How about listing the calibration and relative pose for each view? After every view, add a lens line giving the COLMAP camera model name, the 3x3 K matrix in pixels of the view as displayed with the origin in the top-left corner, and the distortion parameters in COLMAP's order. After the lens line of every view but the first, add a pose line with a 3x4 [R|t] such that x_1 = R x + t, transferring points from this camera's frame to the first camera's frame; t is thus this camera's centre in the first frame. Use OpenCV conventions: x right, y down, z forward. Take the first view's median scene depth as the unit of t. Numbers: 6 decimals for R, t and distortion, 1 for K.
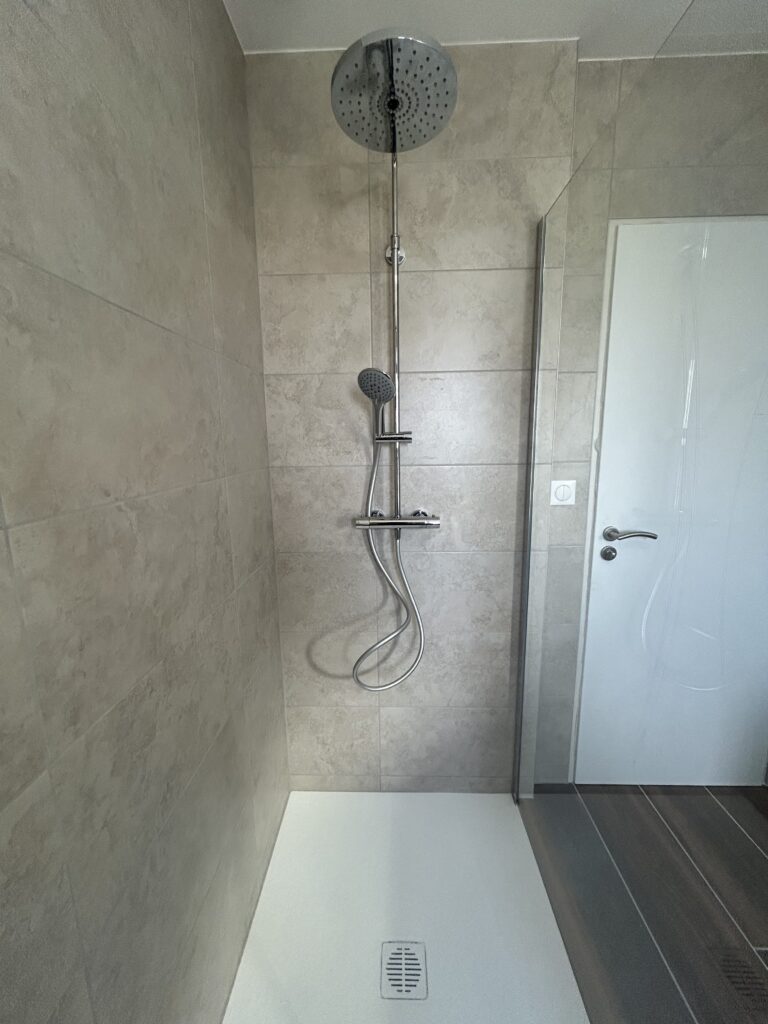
lens RADIAL K [[411.3, 0, 381.3], [0, 411.3, 510.9], [0, 0, 1]] dist [-0.000394, 0.000563]
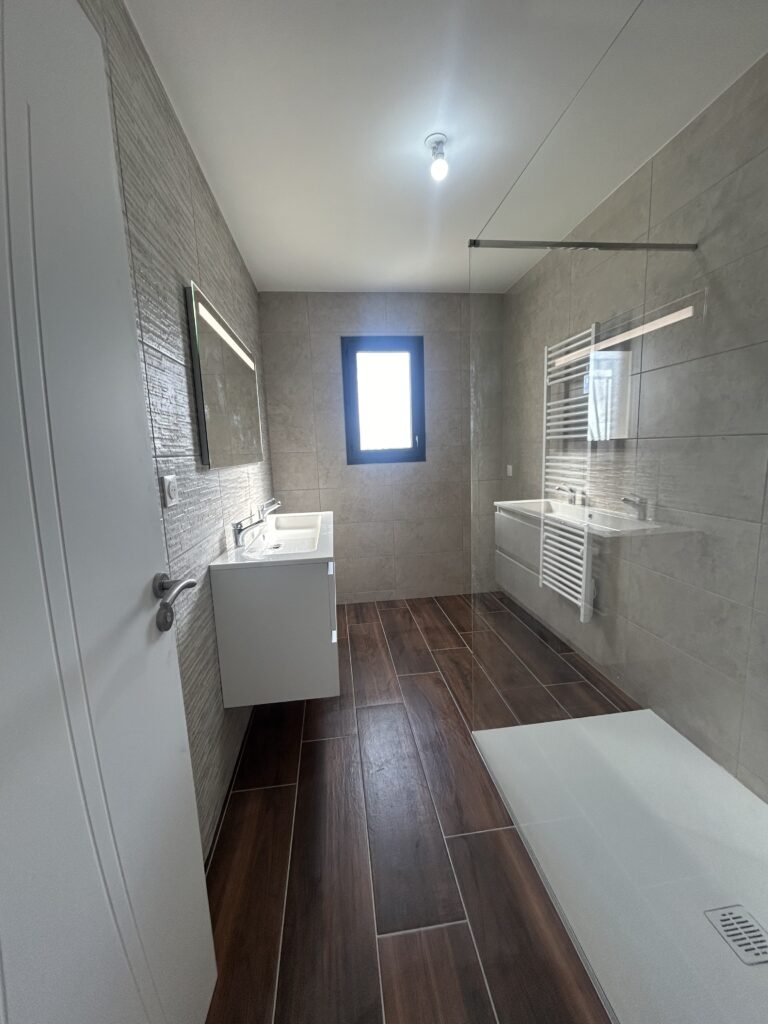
lens RADIAL K [[411.3, 0, 381.9], [0, 411.3, 514.5], [0, 0, 1]] dist [-0.000394, 0.000563]
pose [[-0.986369, 0.076242, -0.145818, 0.751004], [0.024819, 0.944974, 0.326203, -0.143491], [0.162664, 0.318137, -0.933986, 1.114758]]
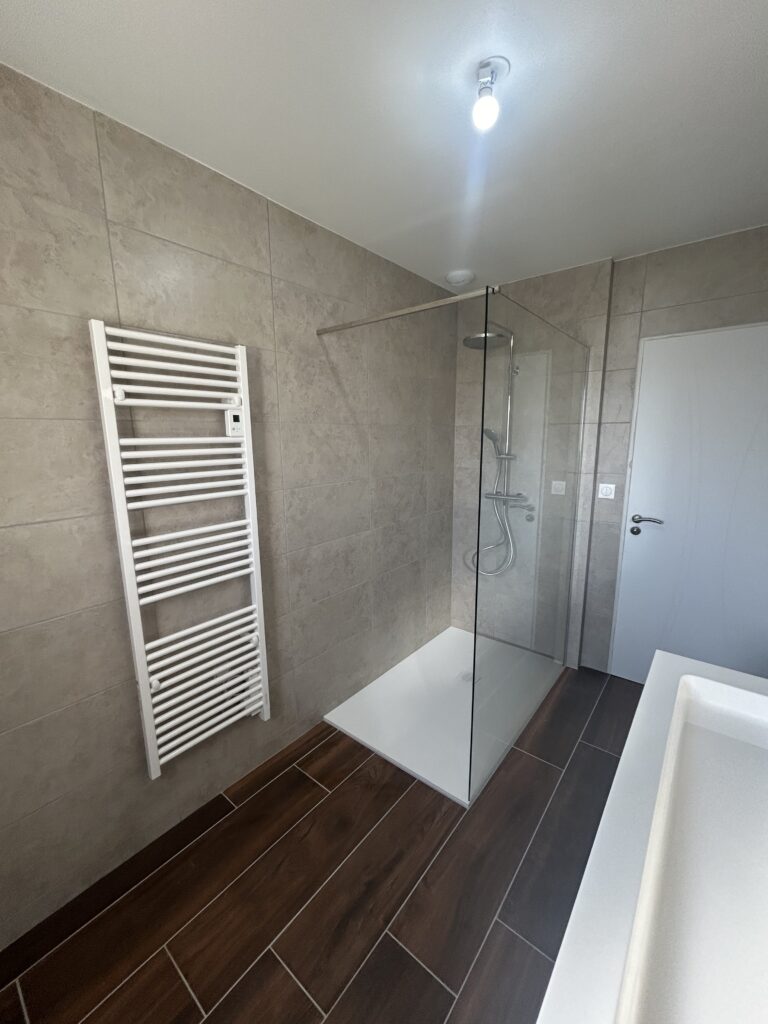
lens RADIAL K [[411.3, 0, 384.1], [0, 411.3, 510.5], [0, 0, 1]] dist [-0.000394, 0.000563]
pose [[0.797320, 0.118136, -0.591882, 0.746613], [-0.107579, 0.992770, 0.053232, 0.046475], [0.593892, 0.021232, 0.804265, -0.971052]]
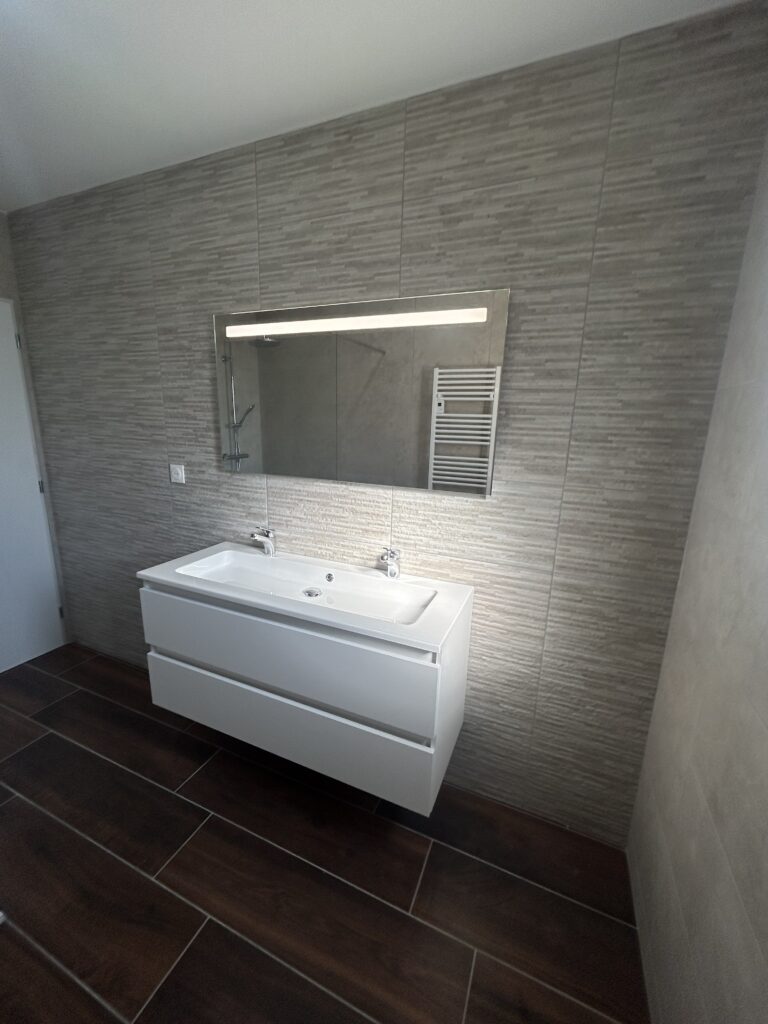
lens RADIAL K [[411.3, 0, 386.1], [0, 411.3, 512.5], [0, 0, 1]] dist [-0.000394, 0.000563]
pose [[0.361206, -0.180241, 0.914901, -0.011504], [0.127681, 0.981460, 0.142945, 0.095937], [-0.923703, 0.065183, 0.377522, -0.956398]]
